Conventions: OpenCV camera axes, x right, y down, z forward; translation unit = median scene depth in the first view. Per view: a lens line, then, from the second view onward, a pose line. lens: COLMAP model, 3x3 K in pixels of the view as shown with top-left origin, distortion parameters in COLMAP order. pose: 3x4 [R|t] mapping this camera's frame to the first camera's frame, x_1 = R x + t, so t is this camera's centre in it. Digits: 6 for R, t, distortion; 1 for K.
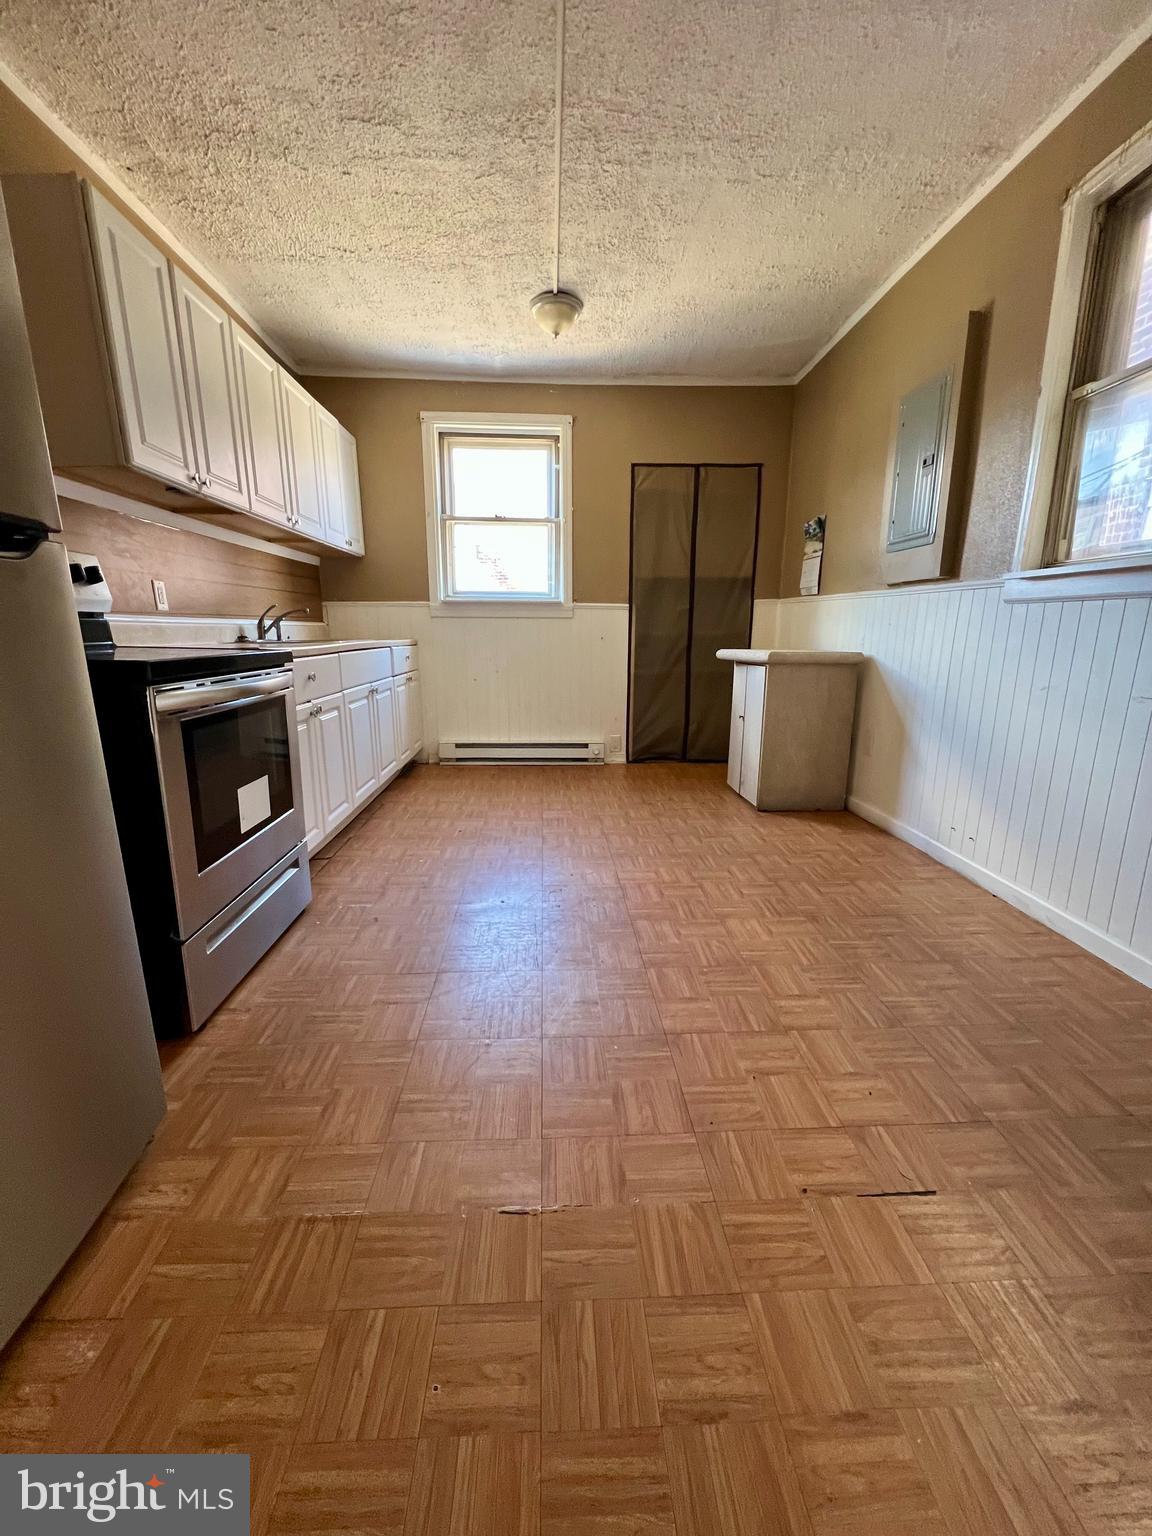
lens RADIAL K [[617.3, 0, 573.7], [0, 617.3, 767.2], [0, 0, 1]] dist [-0.002204, 0.000523]
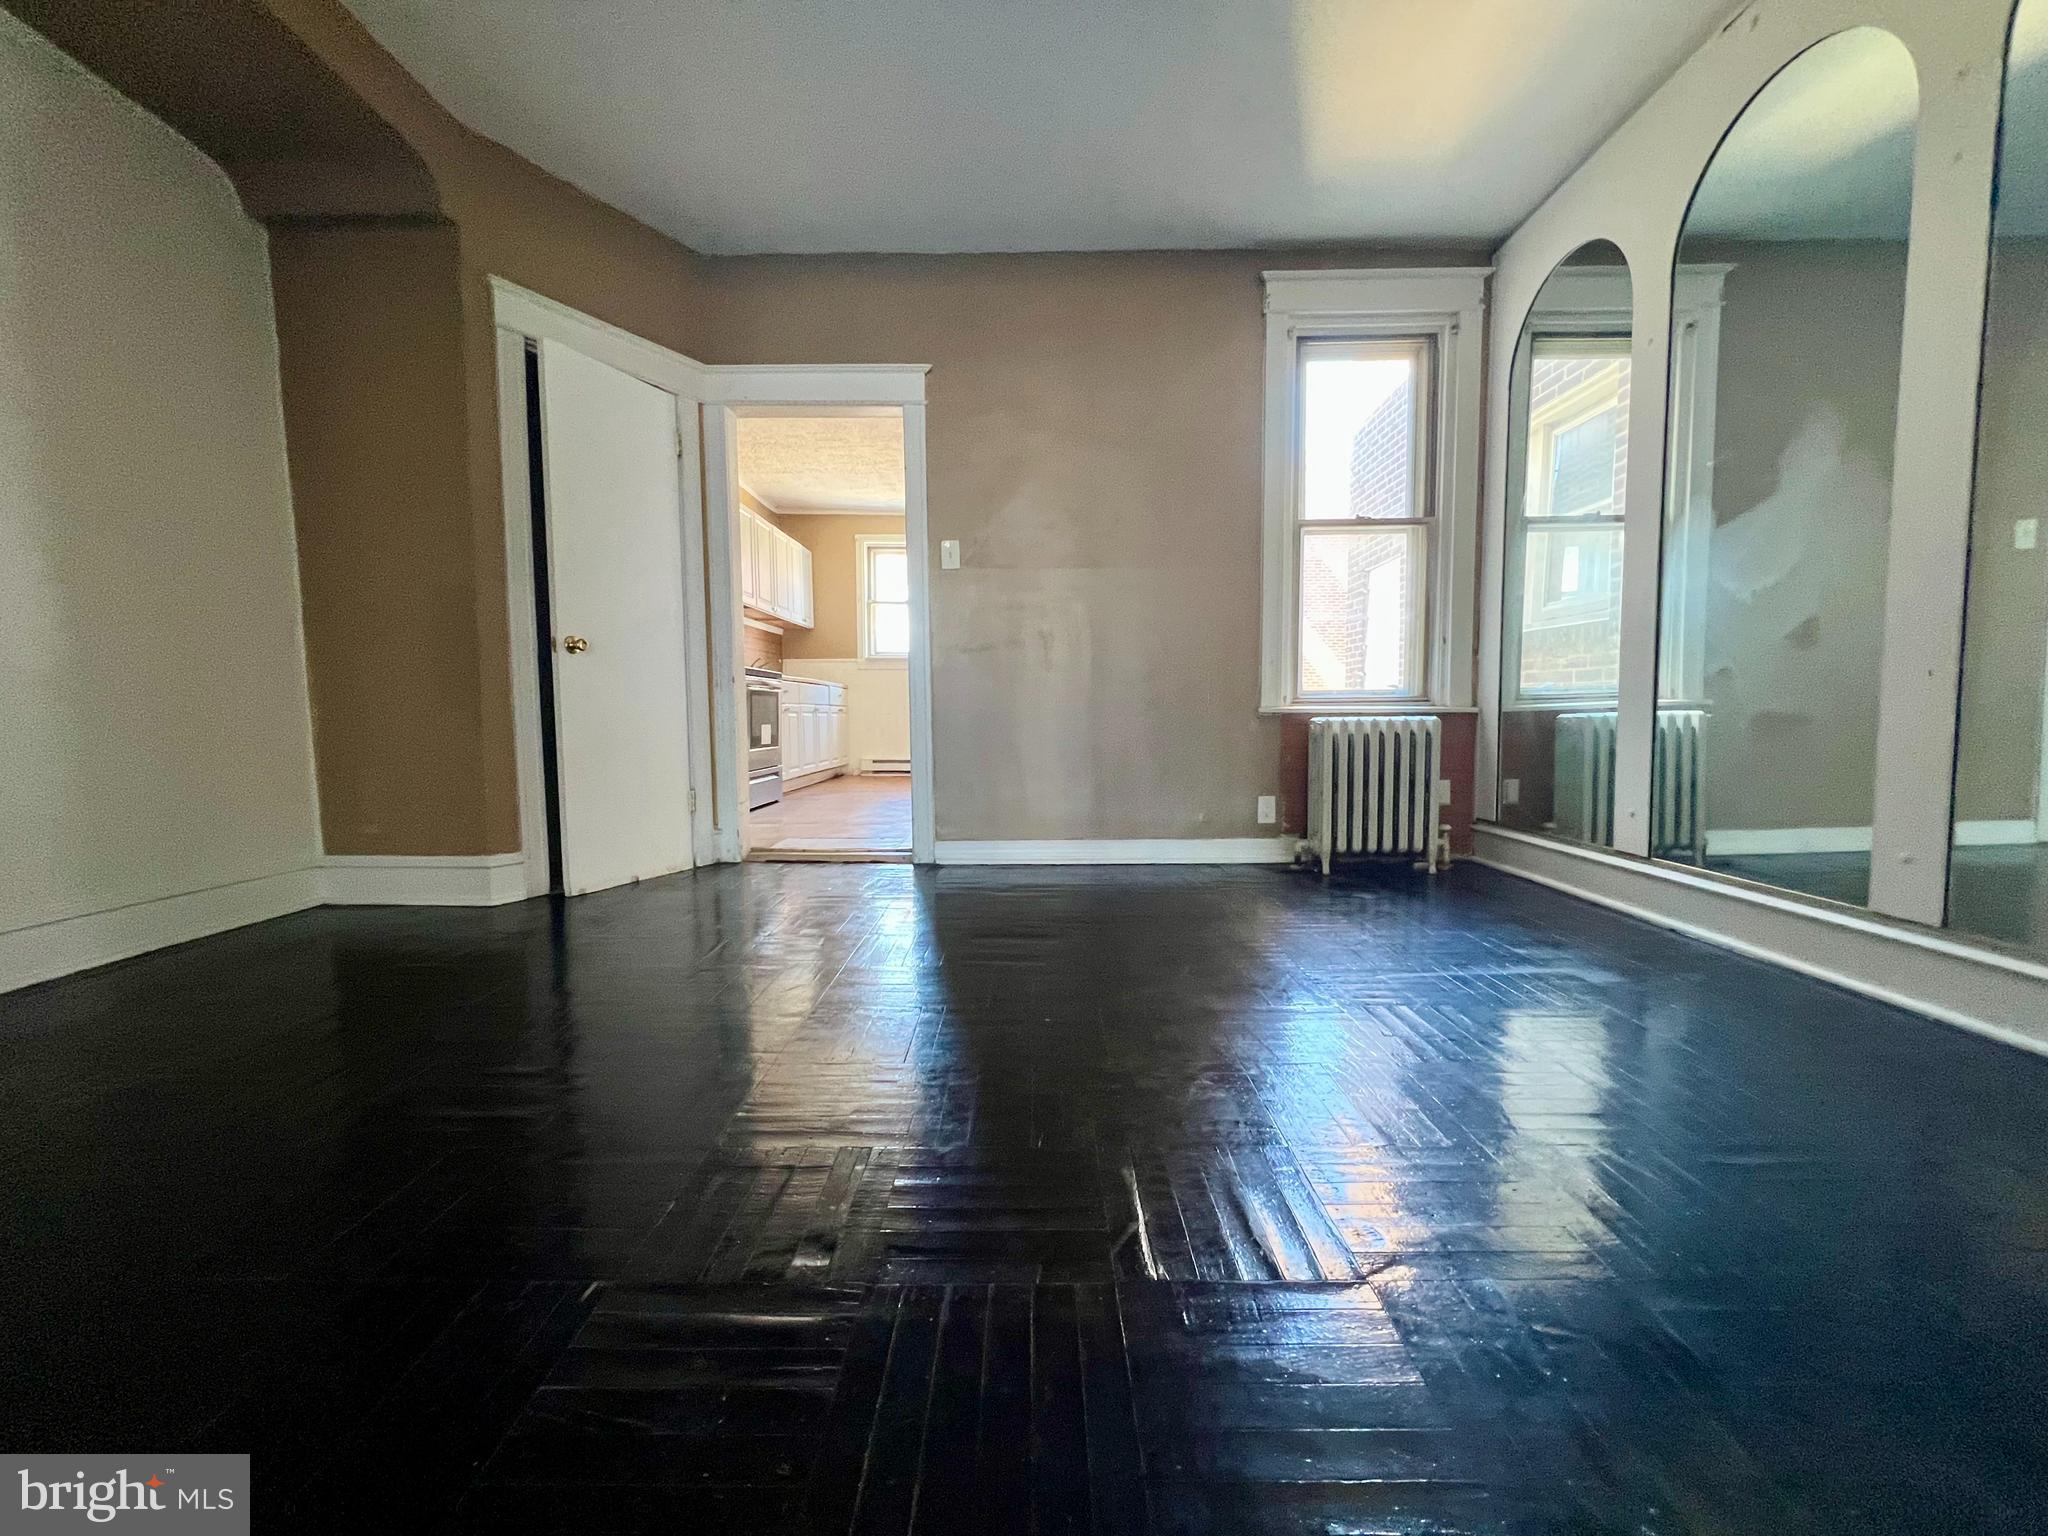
lens RADIAL K [[823.0, 0, 1025.6], [0, 823.0, 769.3], [0, 0, 1]] dist [-0.002204, 0.000523]
pose [[0.998852, -0.002957, -0.047820, 0.269117], [-0.004160, 0.988973, -0.148038, 0.290782], [0.047730, 0.148067, 0.987825, -0.903140]]
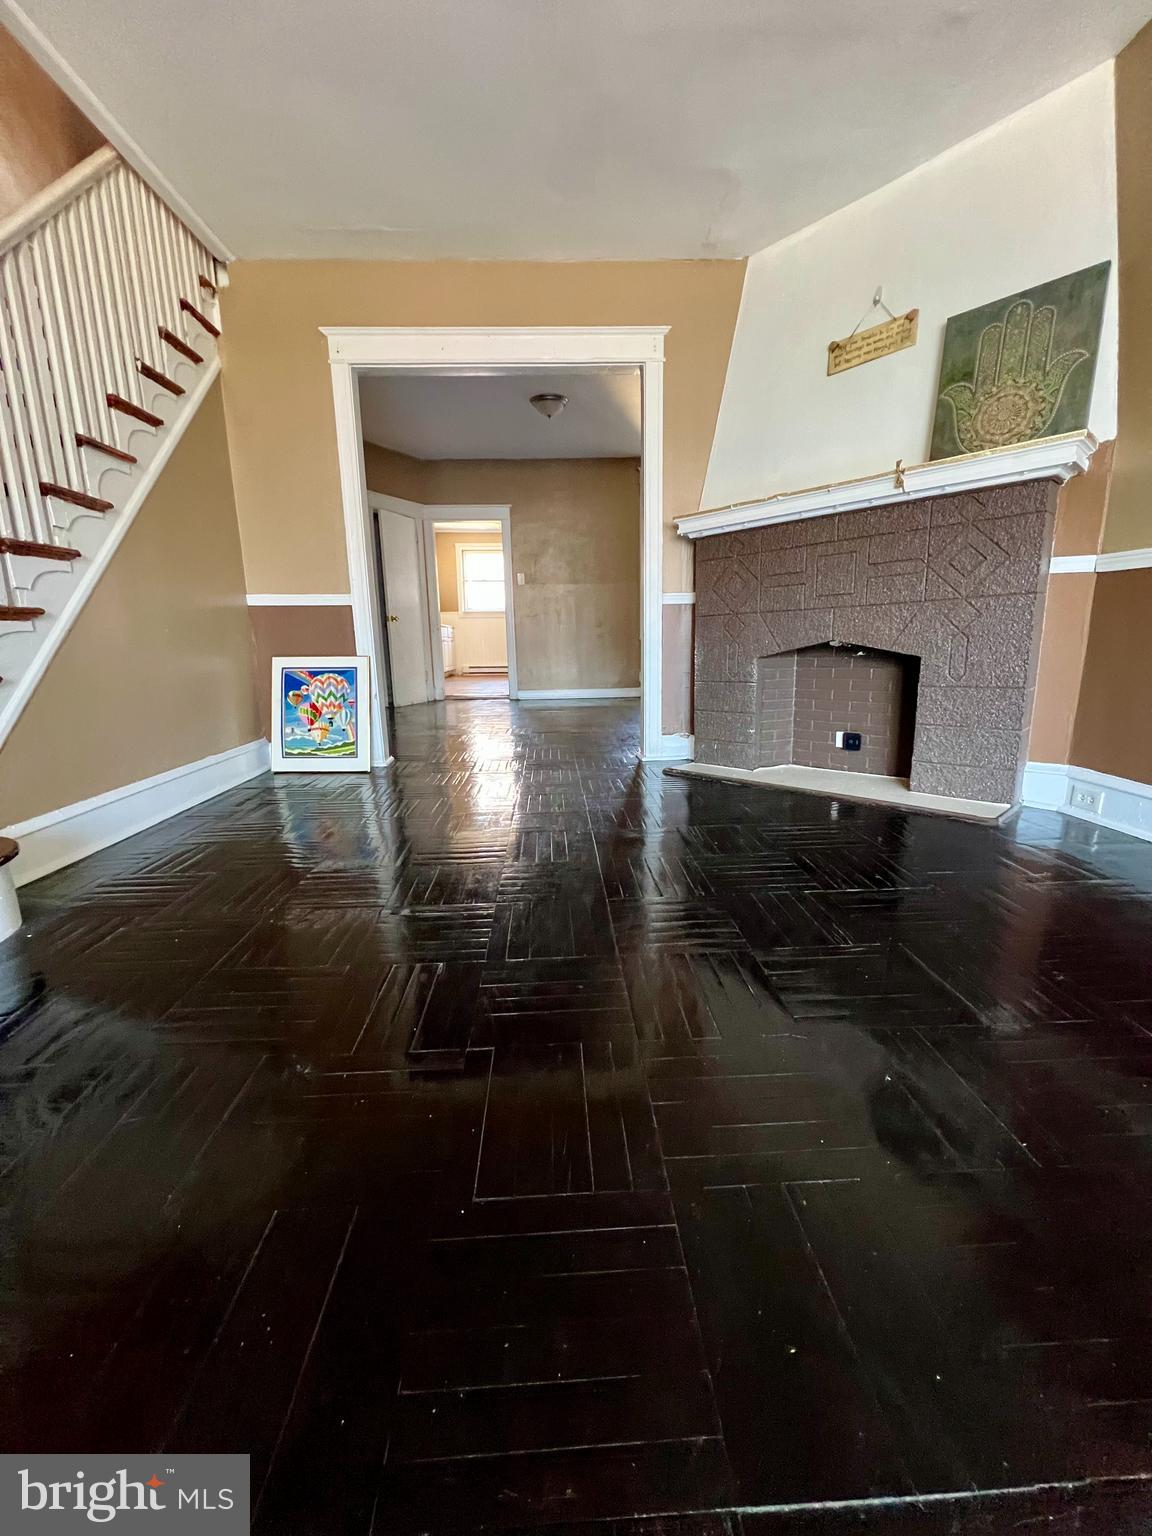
lens RADIAL K [[617.3, 0, 573.7], [0, 617.3, 767.2], [0, 0, 1]] dist [-0.002204, 0.000523]
pose [[0.999884, -0.014550, -0.004527, 0.294972], [0.014488, 0.999805, -0.013406, 0.492697], [0.004721, 0.013339, 0.999900, -1.832460]]
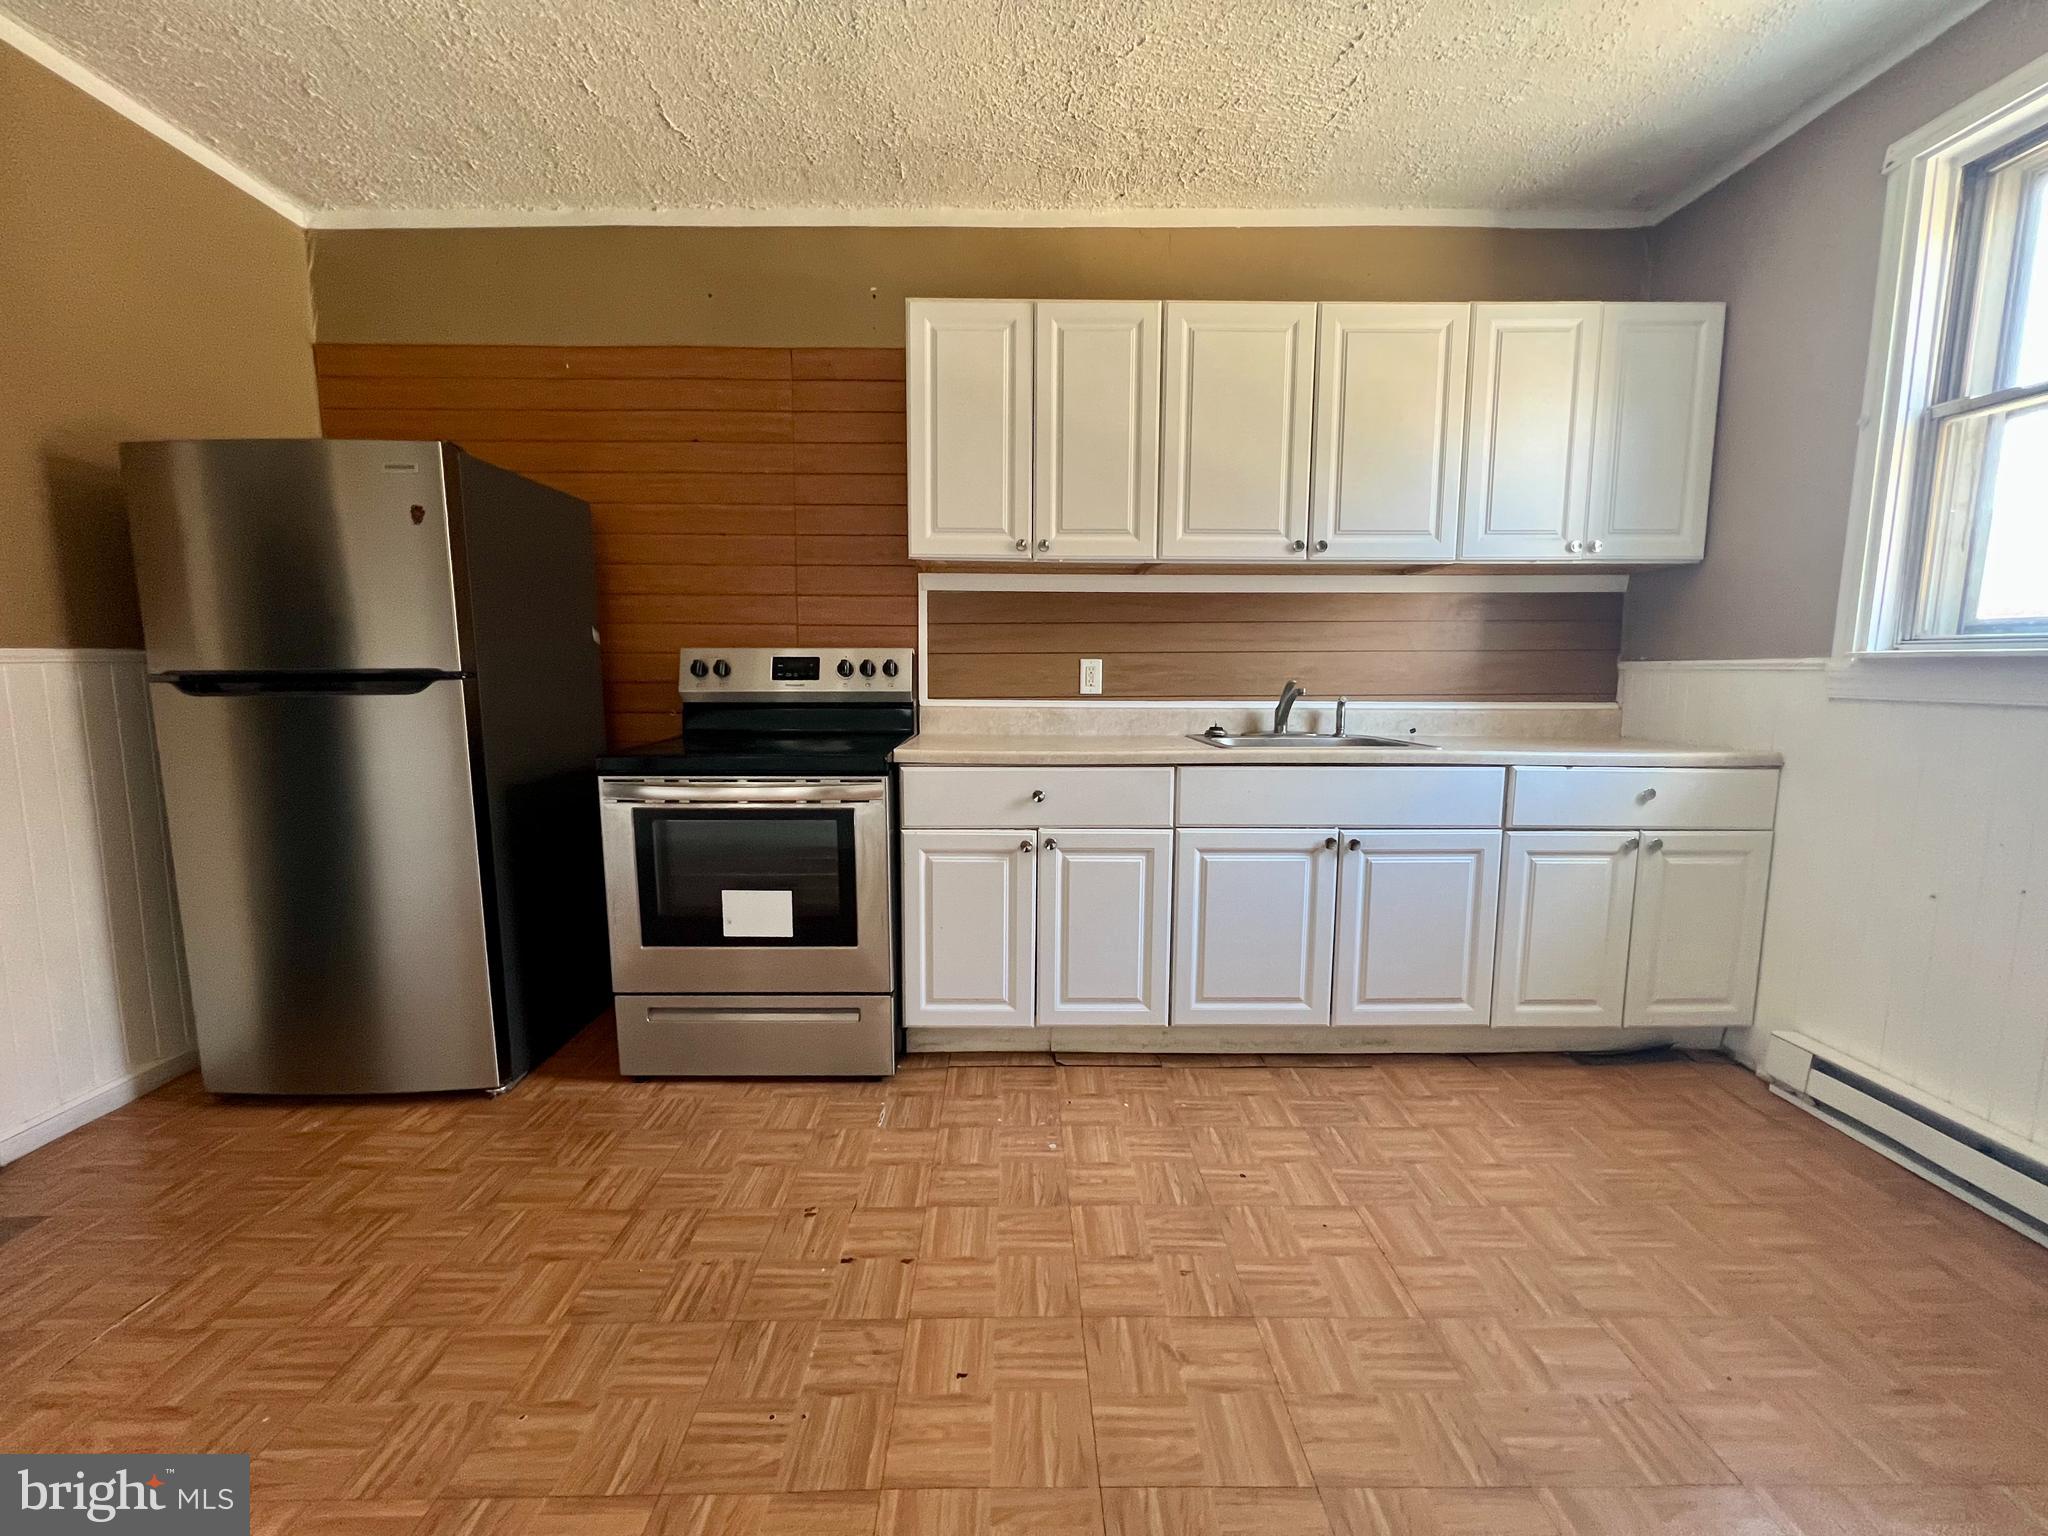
lens RADIAL K [[823.0, 0, 1025.6], [0, 823.0, 769.3], [0, 0, 1]] dist [-0.002204, 0.000523]
pose [[-0.032182, 0.117681, -0.992530, 0.304043], [-0.219601, 0.967946, 0.121887, -0.176704], [0.975059, 0.221883, -0.005308, 0.613770]]
